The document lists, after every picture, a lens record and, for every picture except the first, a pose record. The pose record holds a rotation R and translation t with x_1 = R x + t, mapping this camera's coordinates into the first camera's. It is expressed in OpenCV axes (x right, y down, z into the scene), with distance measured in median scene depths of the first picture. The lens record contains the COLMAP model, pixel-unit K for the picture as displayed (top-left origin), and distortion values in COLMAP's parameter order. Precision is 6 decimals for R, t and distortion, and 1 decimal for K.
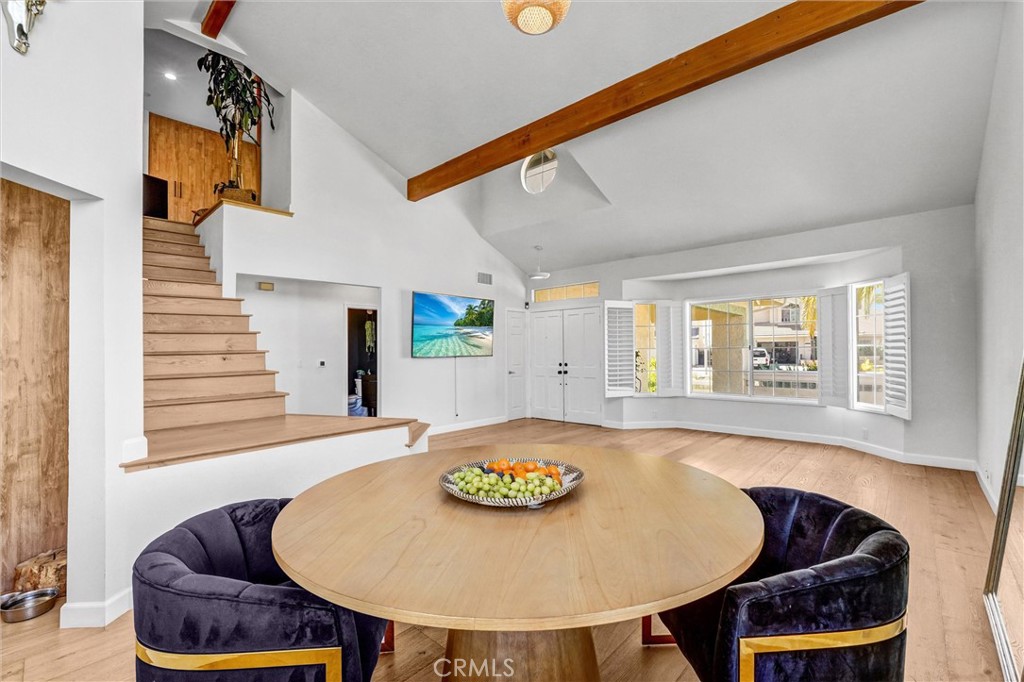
lens RADIAL K [[444.0, 0, 508.5], [0, 444.0, 346.6], [0, 0, 1]] dist [-0.027532, 0.005048]
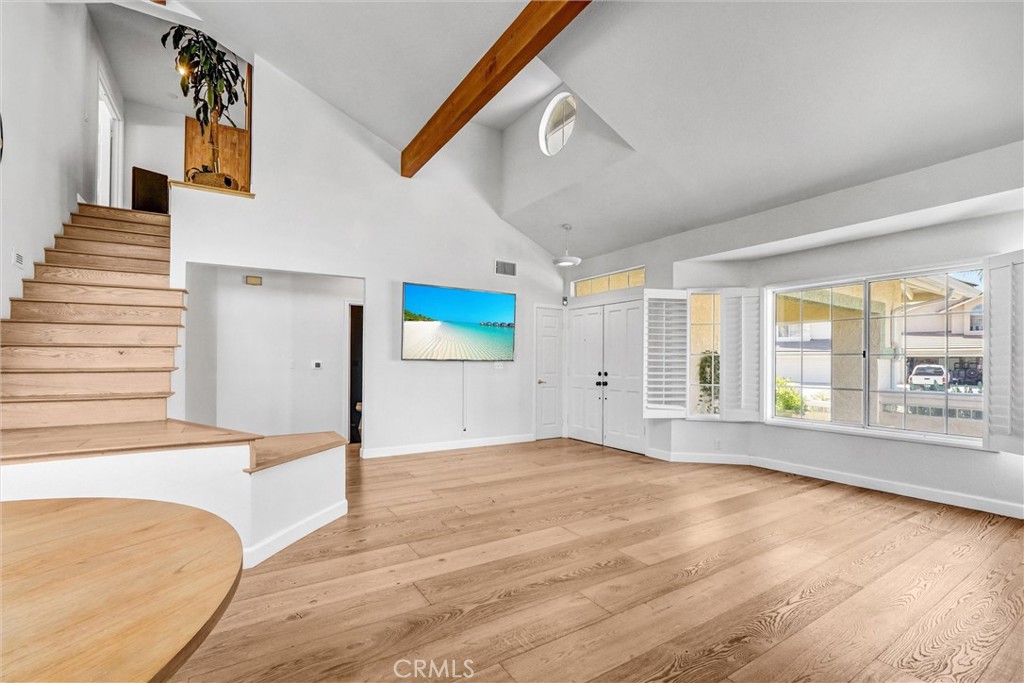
lens RADIAL K [[444.0, 0, 514.5], [0, 444.0, 361.1], [0, 0, 1]] dist [-0.027532, 0.005048]
pose [[0.965353, 0.018034, -0.260325, 0.198051], [-0.016129, 0.999825, 0.009453, 0.014218], [0.260450, -0.004927, 0.965475, 0.213657]]
